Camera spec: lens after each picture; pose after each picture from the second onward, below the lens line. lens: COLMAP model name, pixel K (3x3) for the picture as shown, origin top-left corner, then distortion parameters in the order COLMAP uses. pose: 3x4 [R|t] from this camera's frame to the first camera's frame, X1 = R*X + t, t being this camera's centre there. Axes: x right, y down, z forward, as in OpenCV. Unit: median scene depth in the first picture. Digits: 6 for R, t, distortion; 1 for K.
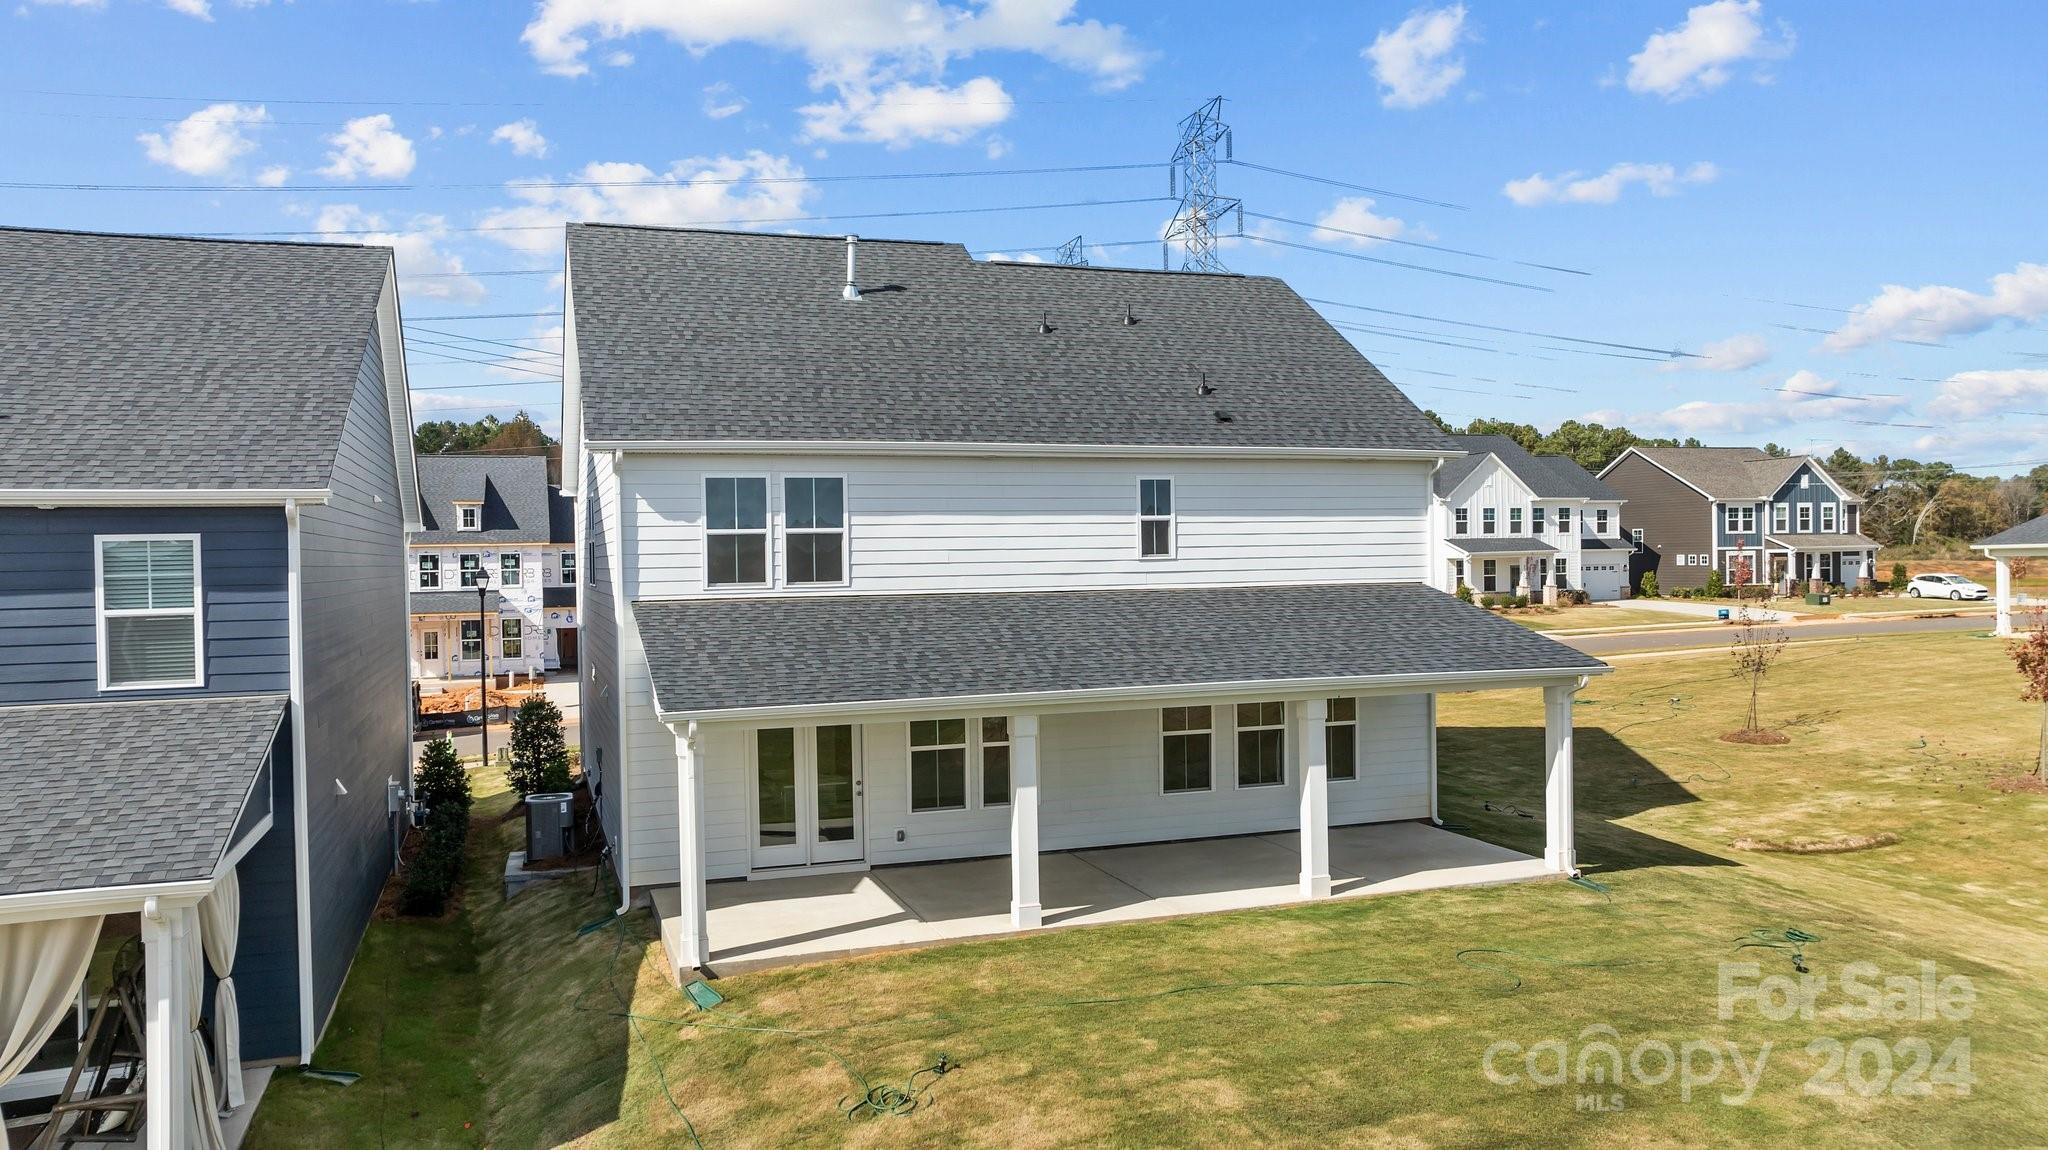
lens RADIAL K [[1431.4, 0, 1024.0], [0, 1431.4, 575.0], [0, 0, 1]] dist [-0.020829, 0.001873]
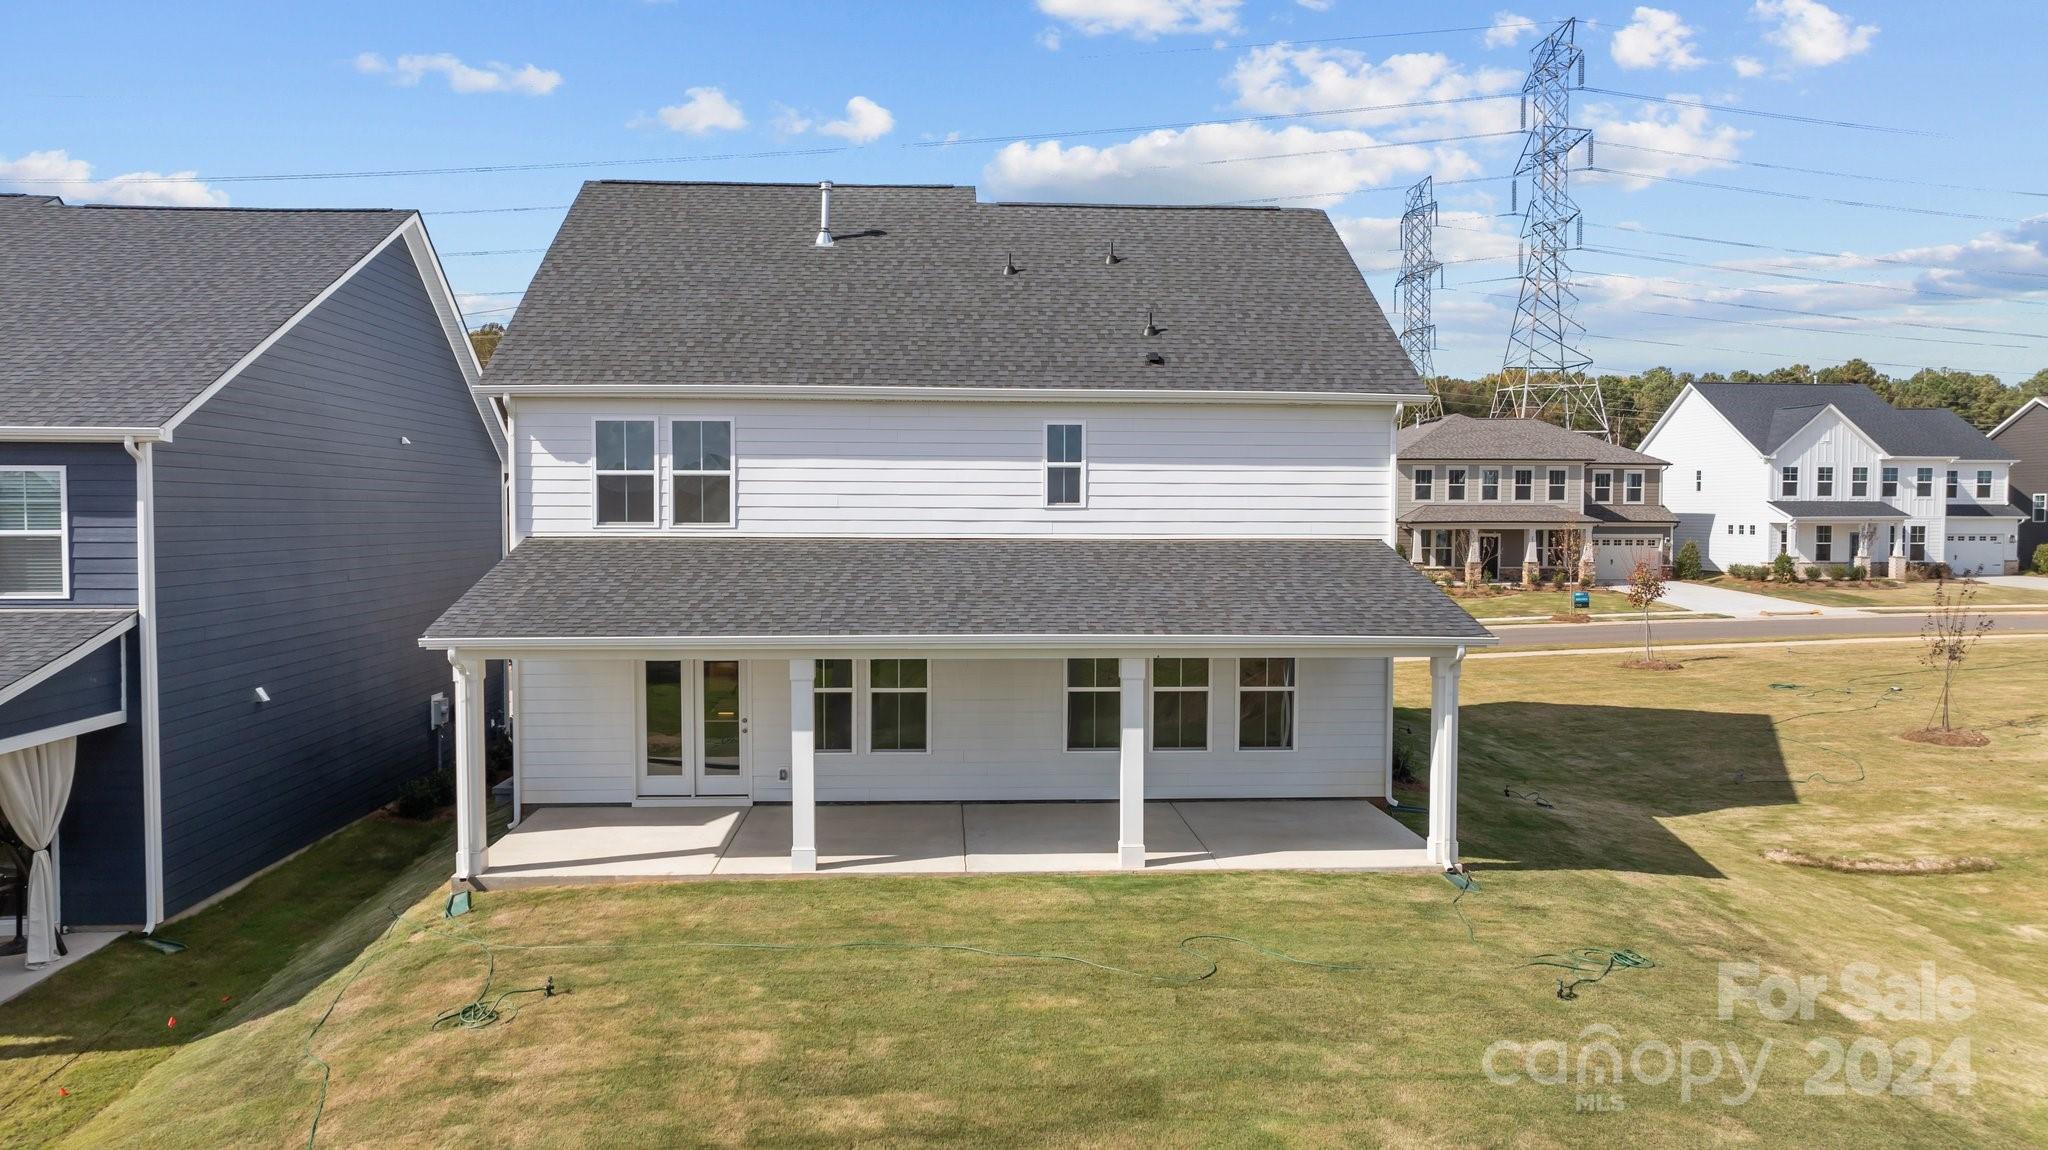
lens RADIAL K [[1431.4, 0, 1024.0], [0, 1431.4, 575.0], [0, 0, 1]] dist [-0.020829, 0.001873]
pose [[0.963264, 0.031109, -0.266750, 0.350701], [-0.022573, 0.999132, 0.035008, 0.001098], [0.267608, -0.027701, 0.963130, 0.071511]]
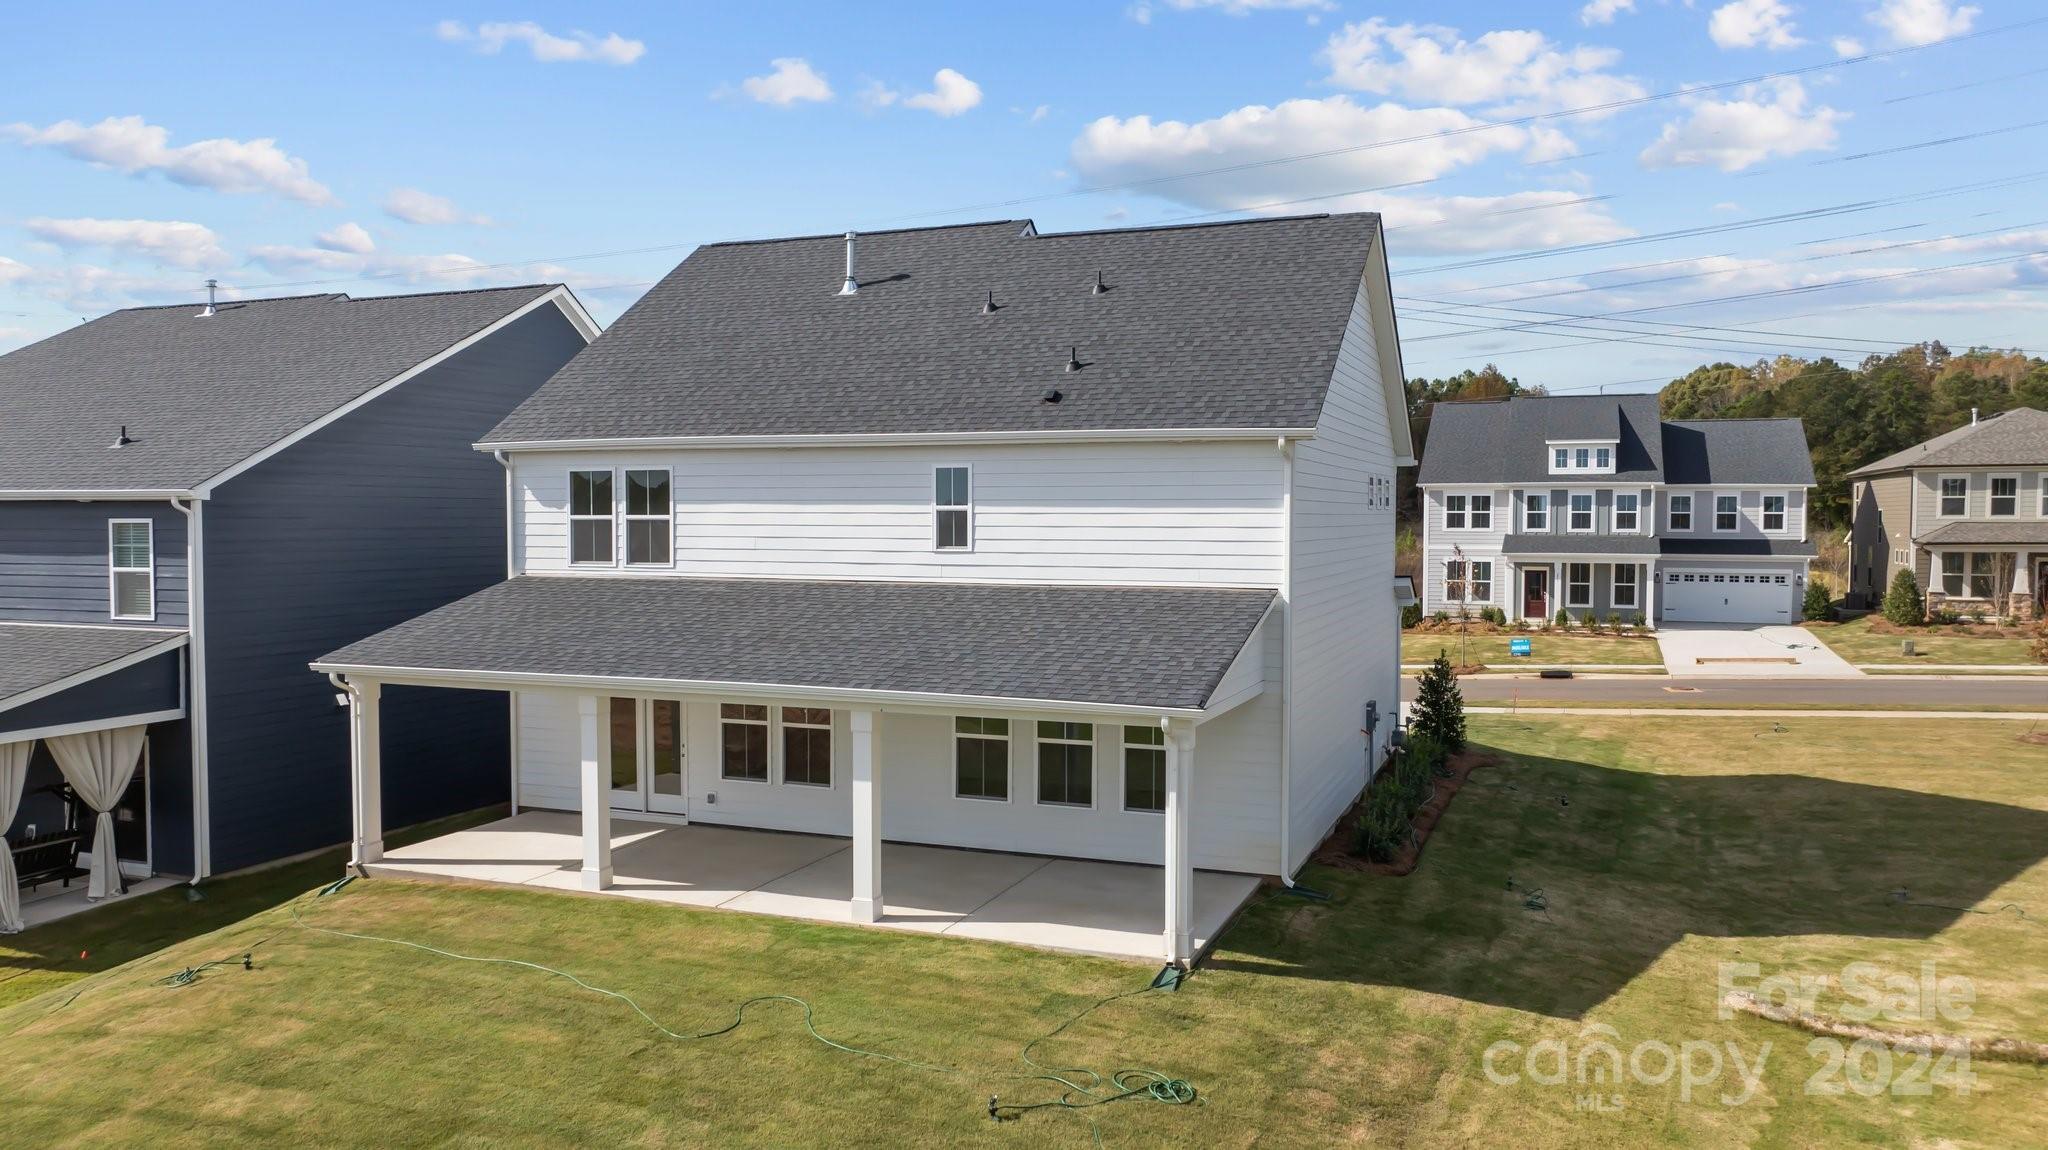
lens RADIAL K [[1457.9, 0, 1024.0], [0, 1457.9, 575.0], [0, 0, 1]] dist [-0.016971, 0.005453]
pose [[0.762768, 0.043371, -0.645216, 0.816630], [-0.022854, 0.998933, 0.040131, -0.038264], [0.646268, -0.015865, 0.762945, 0.314748]]
